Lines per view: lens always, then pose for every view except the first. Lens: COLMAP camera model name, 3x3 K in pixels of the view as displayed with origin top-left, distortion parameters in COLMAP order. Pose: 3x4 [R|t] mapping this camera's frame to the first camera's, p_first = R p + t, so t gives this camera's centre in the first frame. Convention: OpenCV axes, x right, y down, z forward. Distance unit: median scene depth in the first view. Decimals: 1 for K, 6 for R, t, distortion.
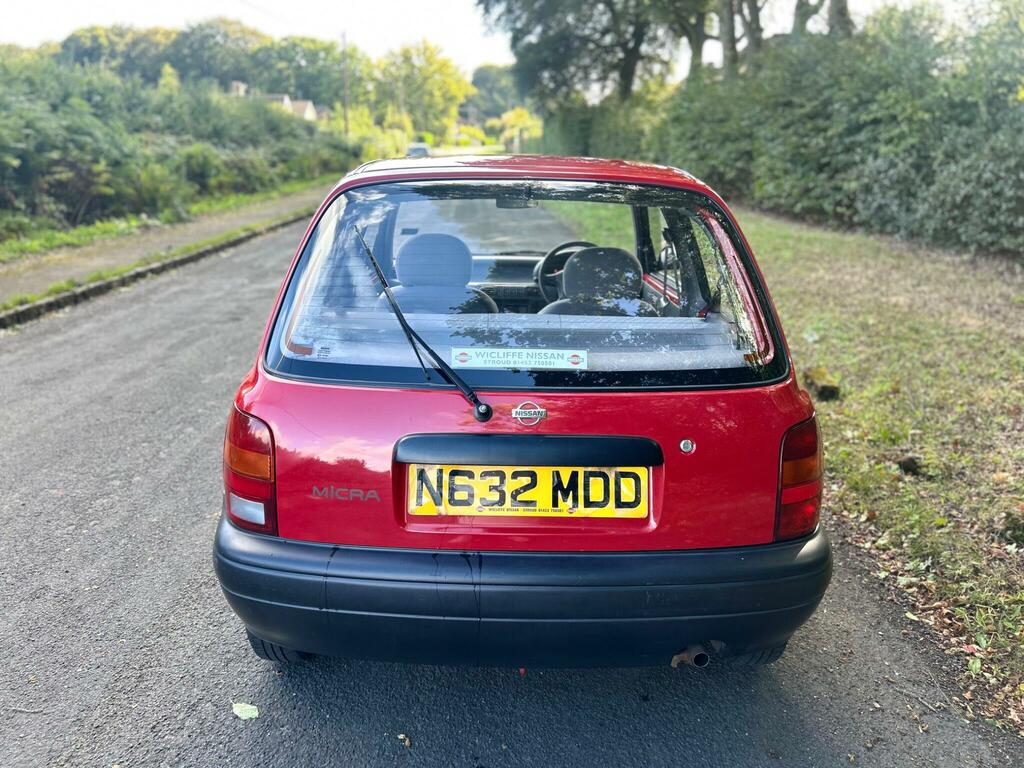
lens RADIAL K [[767.4, 0, 515.1], [0, 767.4, 378.7], [0, 0, 1]] dist [0.048290, -0.058783]
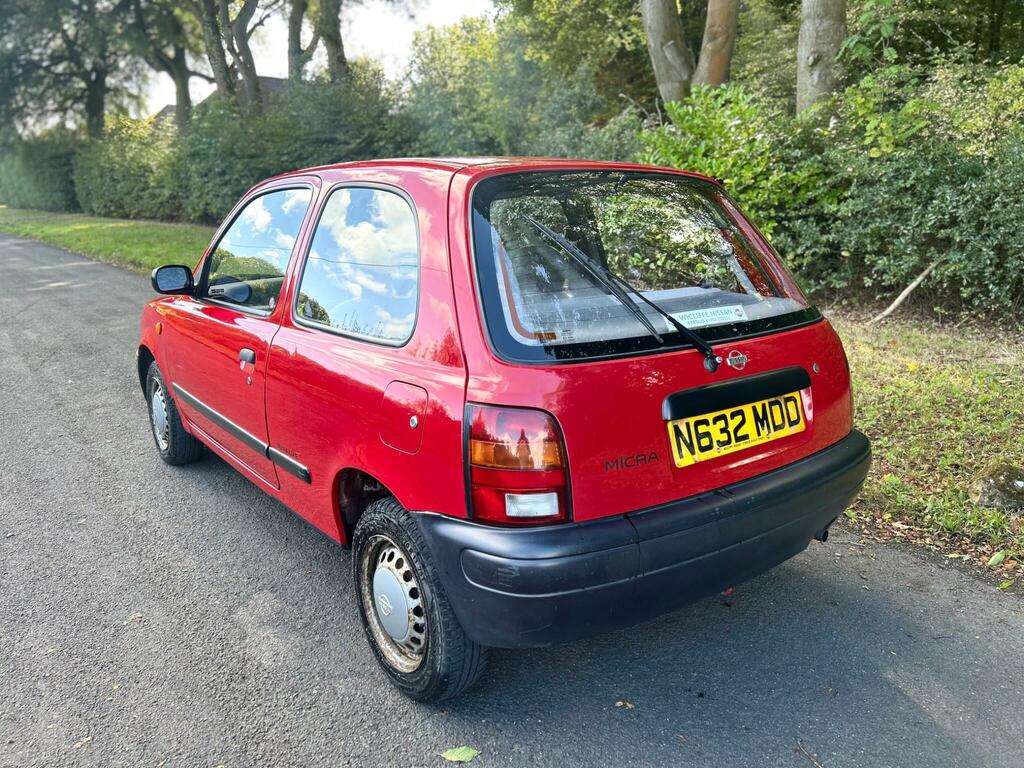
lens RADIAL K [[767.4, 0, 508.9], [0, 767.4, 380.2], [0, 0, 1]] dist [0.048290, -0.058783]
pose [[0.804749, -0.153369, 0.573461, -0.922580], [0.179842, 0.983637, 0.010694, -0.000298], [-0.565717, 0.094526, 0.819163, 0.230276]]
